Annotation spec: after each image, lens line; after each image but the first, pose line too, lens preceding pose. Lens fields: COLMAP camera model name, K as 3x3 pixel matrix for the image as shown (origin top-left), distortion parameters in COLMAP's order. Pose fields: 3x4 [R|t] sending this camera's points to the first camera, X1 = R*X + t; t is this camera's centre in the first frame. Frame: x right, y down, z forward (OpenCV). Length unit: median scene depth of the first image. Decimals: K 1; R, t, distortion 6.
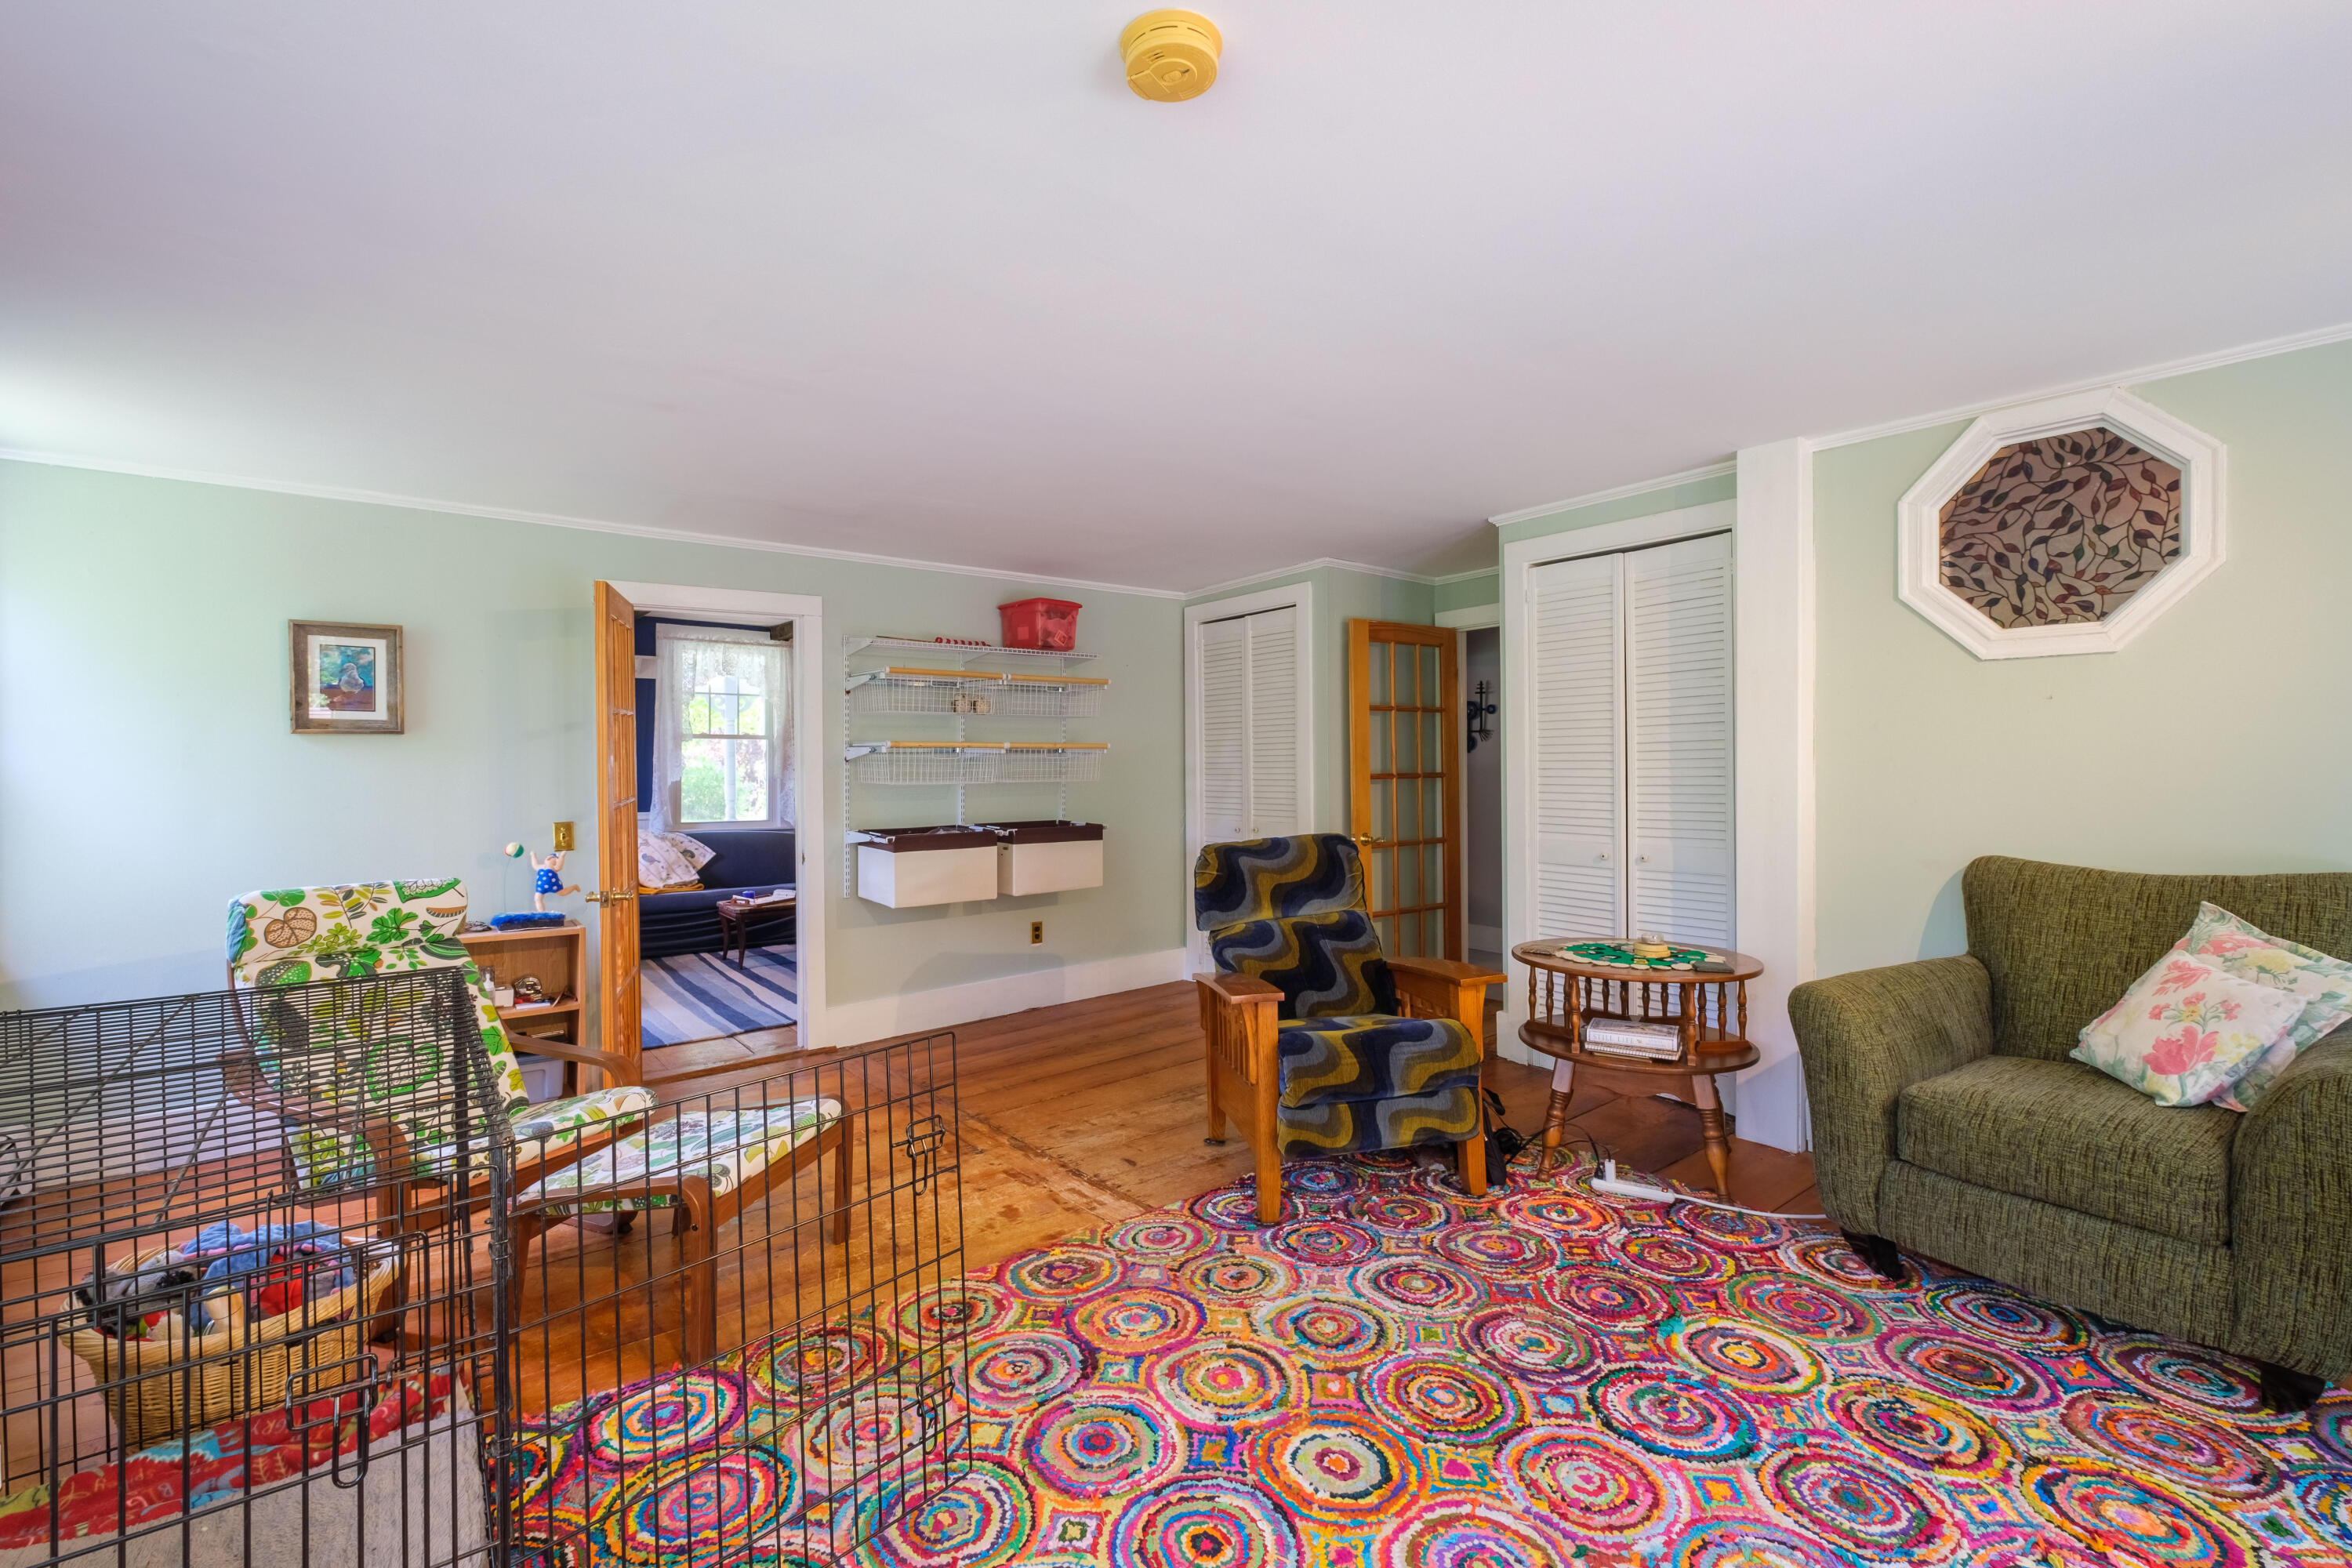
lens RADIAL K [[1030.0, 0, 1172.5], [0, 1030.0, 774.3], [0, 0, 1]] dist [-0.005419, -0.000444]
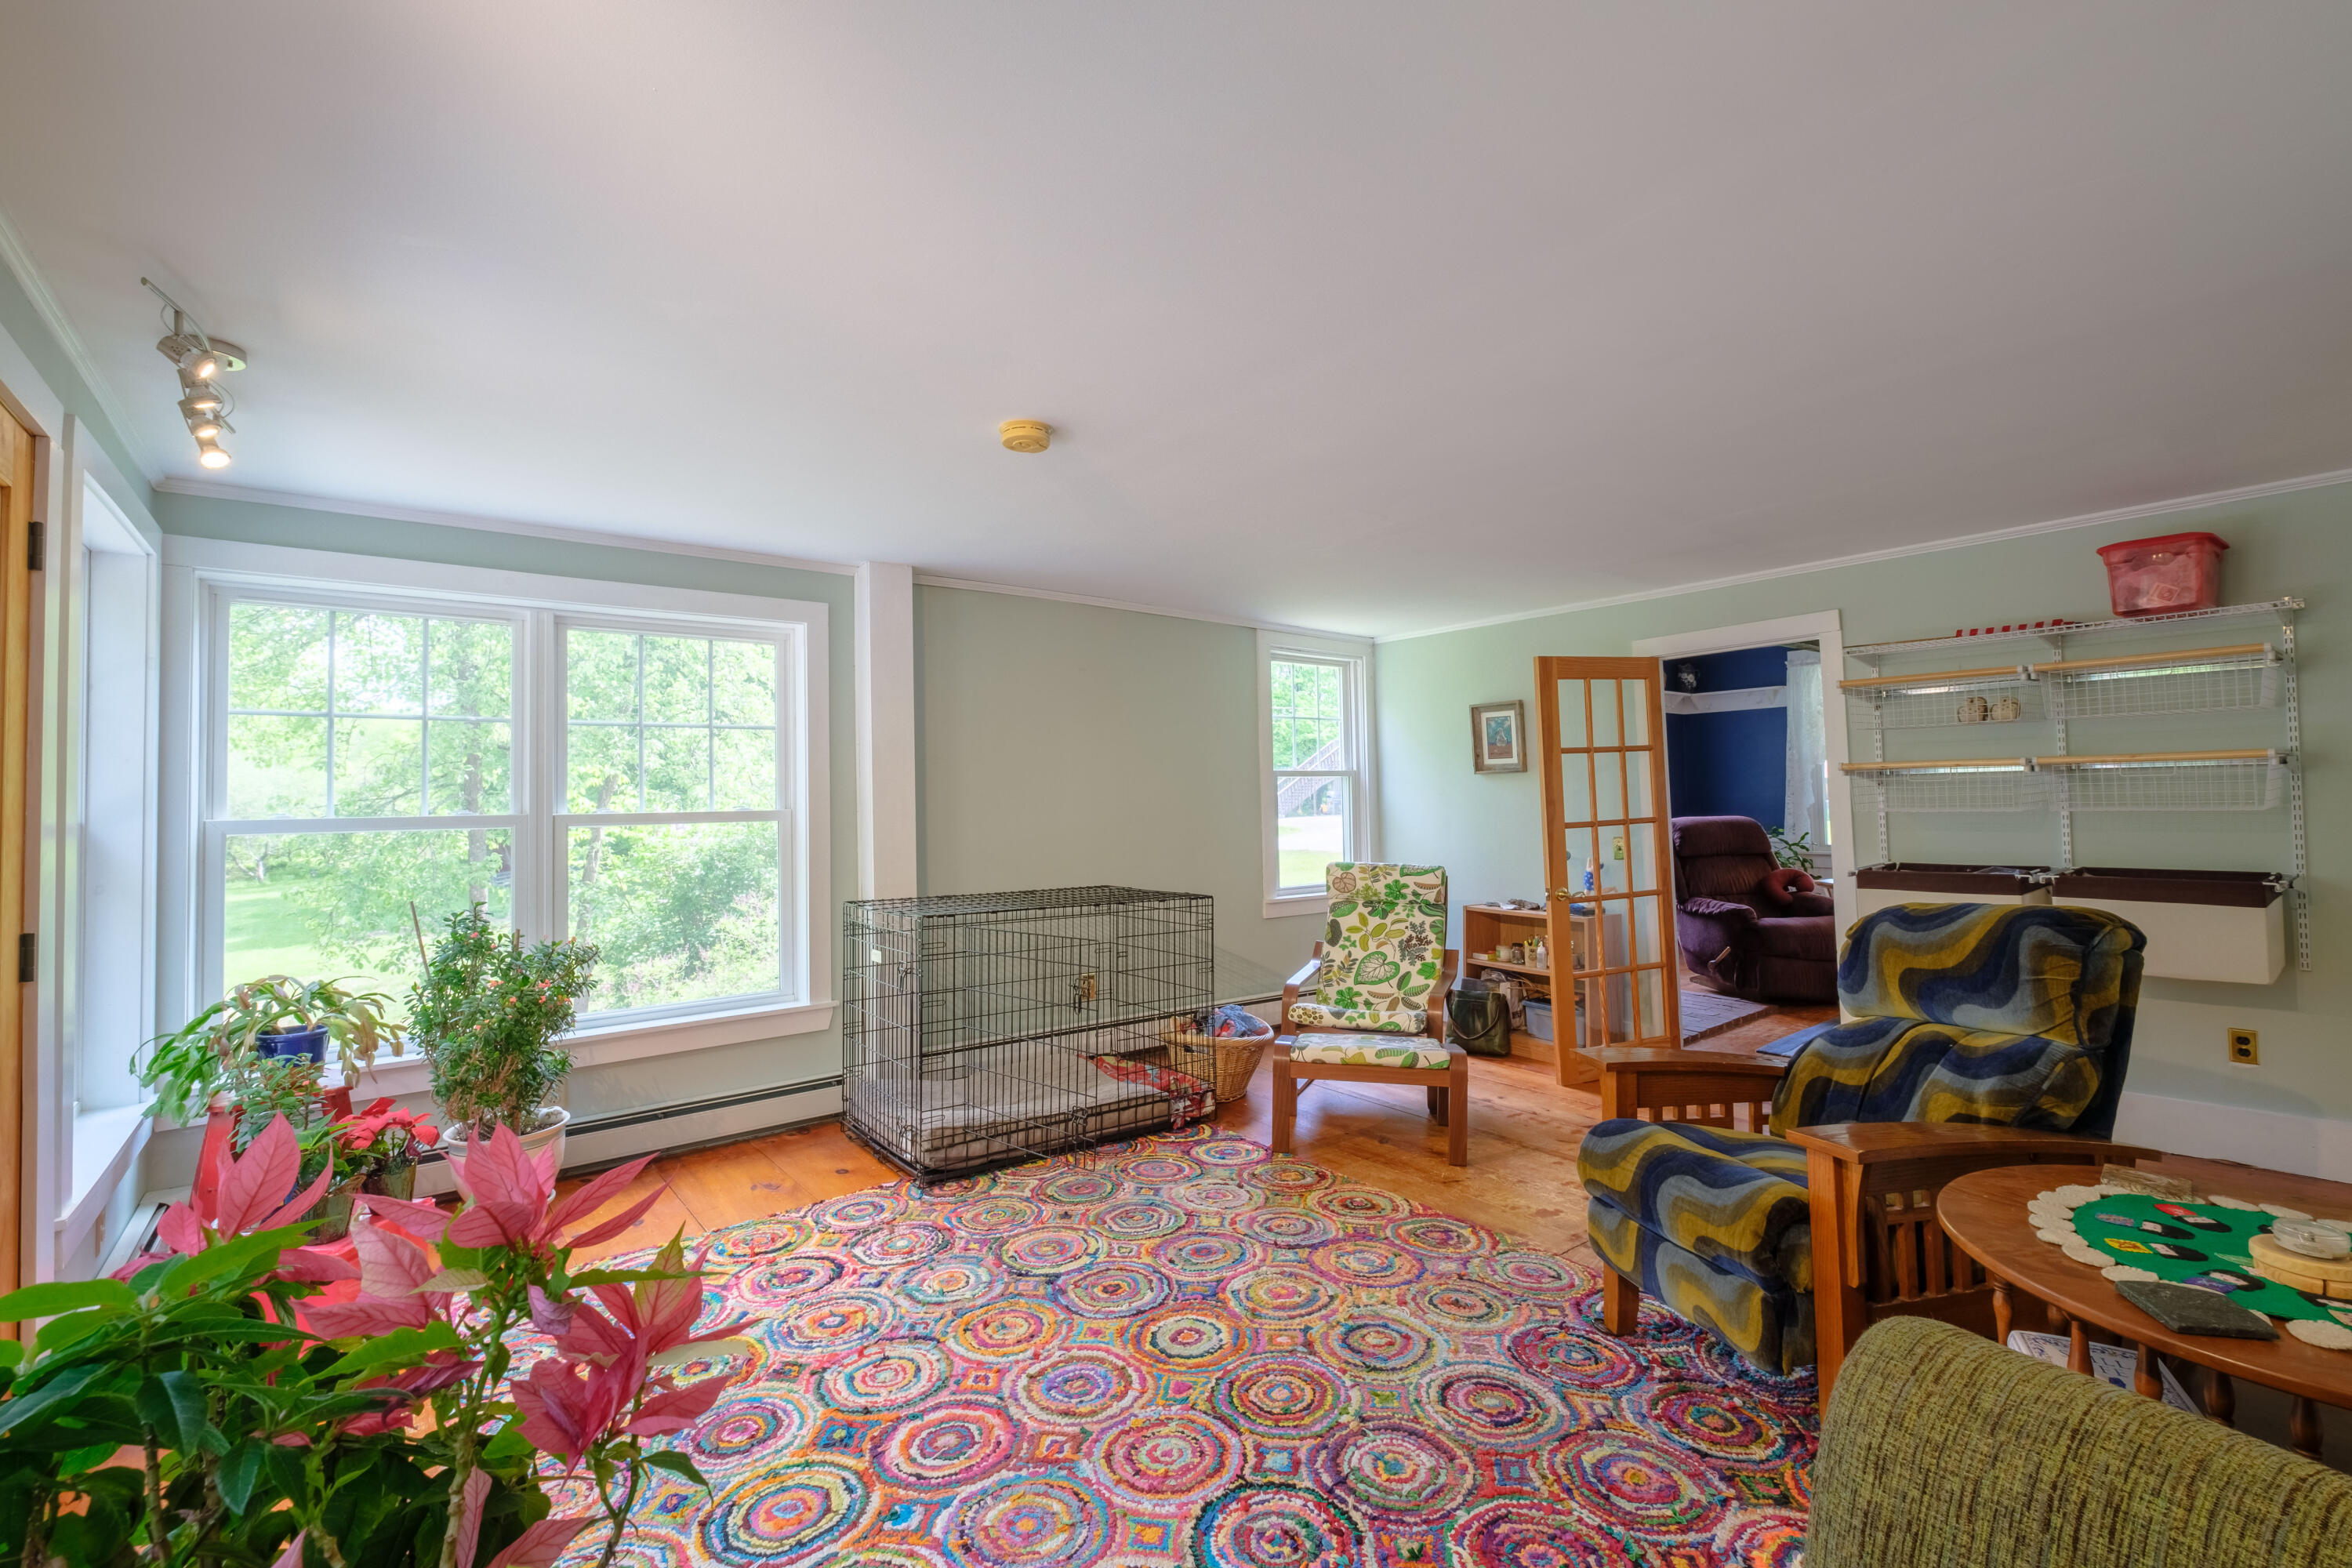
lens RADIAL K [[1030.0, 0, 1172.5], [0, 1030.0, 774.3], [0, 0, 1]] dist [-0.005419, -0.000444]
pose [[-0.001908, -0.020906, -0.999780, 1.118199], [0.004862, 0.999769, -0.020915, -0.011657], [0.999986, -0.004900, -0.001806, 0.745457]]
